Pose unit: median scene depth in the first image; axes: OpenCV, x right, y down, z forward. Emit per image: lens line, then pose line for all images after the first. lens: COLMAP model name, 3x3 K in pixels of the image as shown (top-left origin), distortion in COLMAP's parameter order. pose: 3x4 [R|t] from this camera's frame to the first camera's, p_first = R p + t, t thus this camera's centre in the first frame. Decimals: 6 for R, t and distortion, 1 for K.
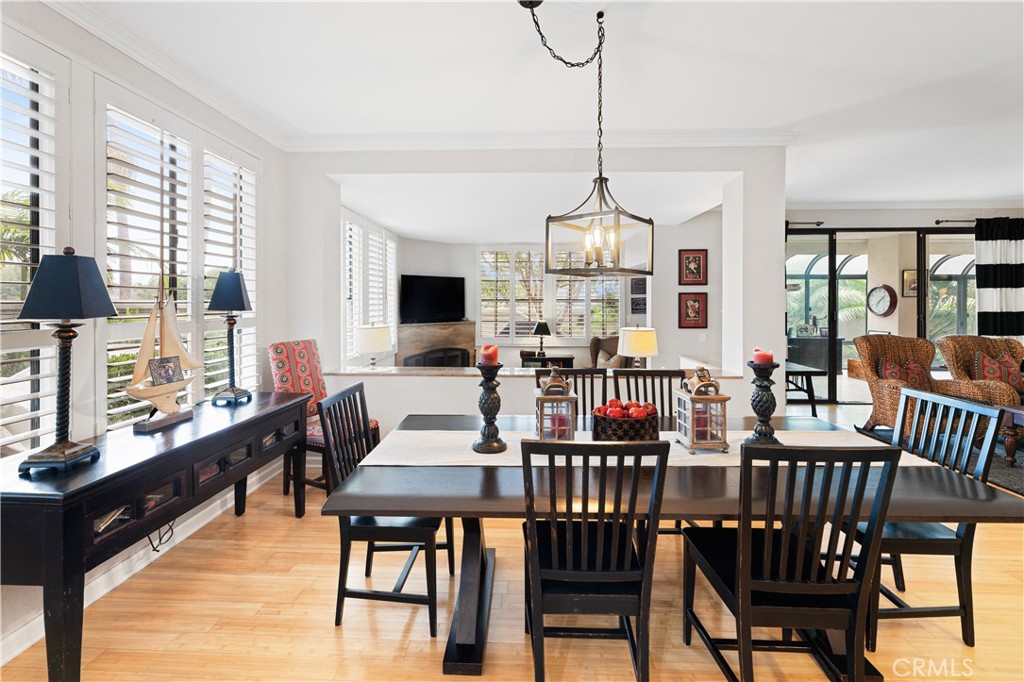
lens RADIAL K [[416.0, 0, 514.9], [0, 416.0, 306.2], [0, 0, 1]] dist [0.001854, -0.000941]
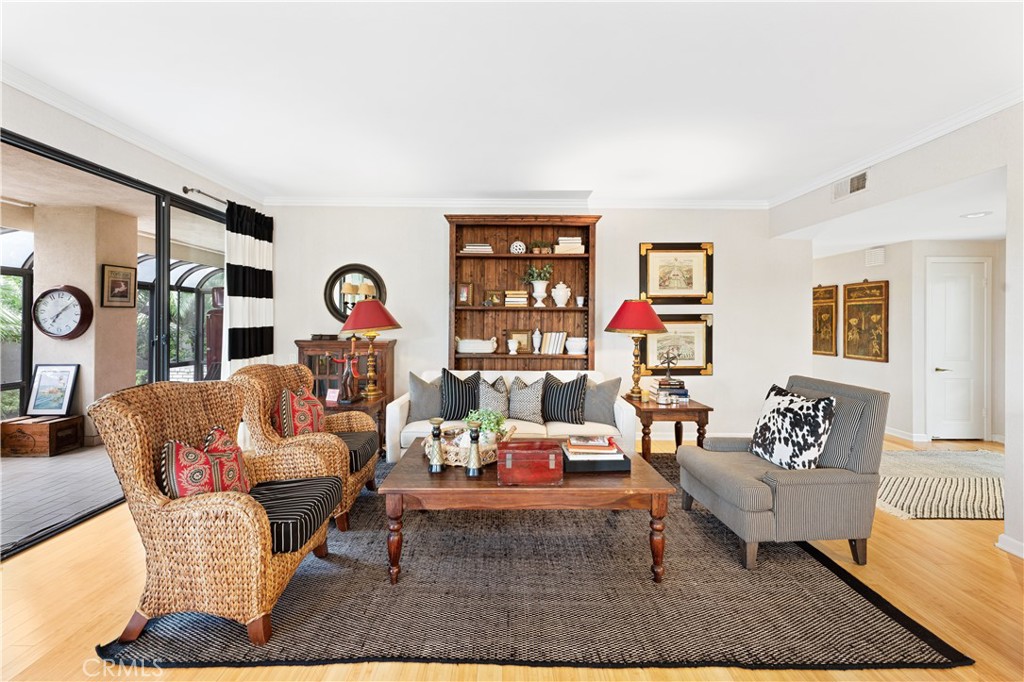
lens RADIAL K [[416.0, 0, 510.4], [0, 416.0, 321.3], [0, 0, 1]] dist [0.001854, -0.000941]
pose [[-0.042651, -0.003371, 0.999084, 0.274238], [0.006344, 0.999973, 0.003645, 0.001150], [-0.999070, 0.006494, -0.042629, 0.410851]]
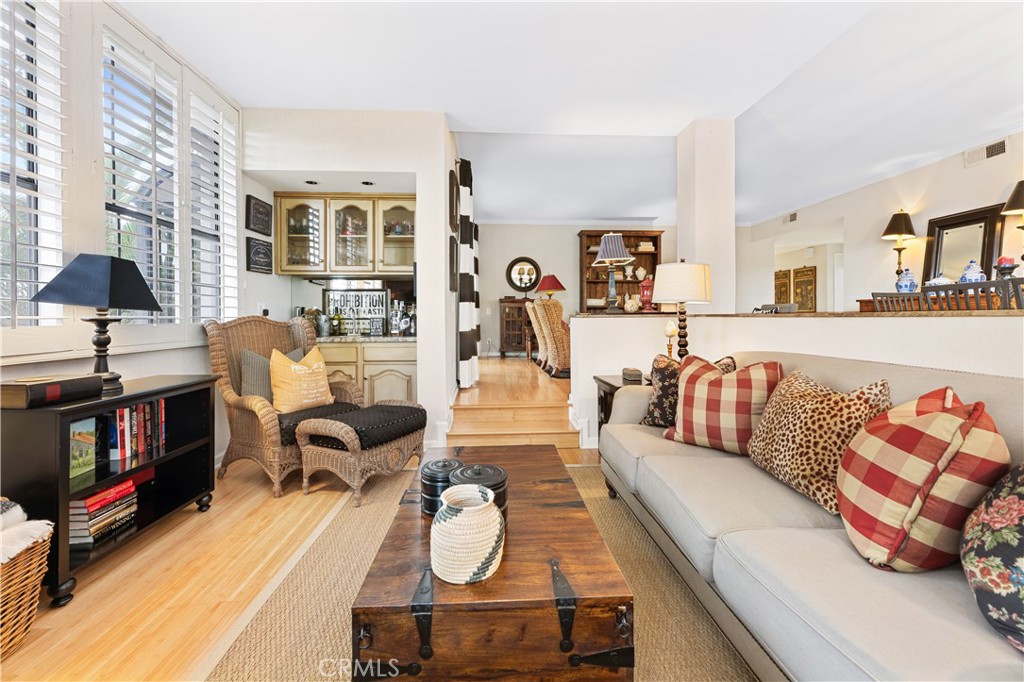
lens RADIAL K [[416.0, 0, 514.3], [0, 416.0, 318.1], [0, 0, 1]] dist [0.001854, -0.000941]
pose [[-0.093700, -0.004108, 0.995592, -0.225496], [0.014638, 0.999878, 0.005503, 0.077282], [-0.995493, 0.015089, -0.093628, 0.774182]]
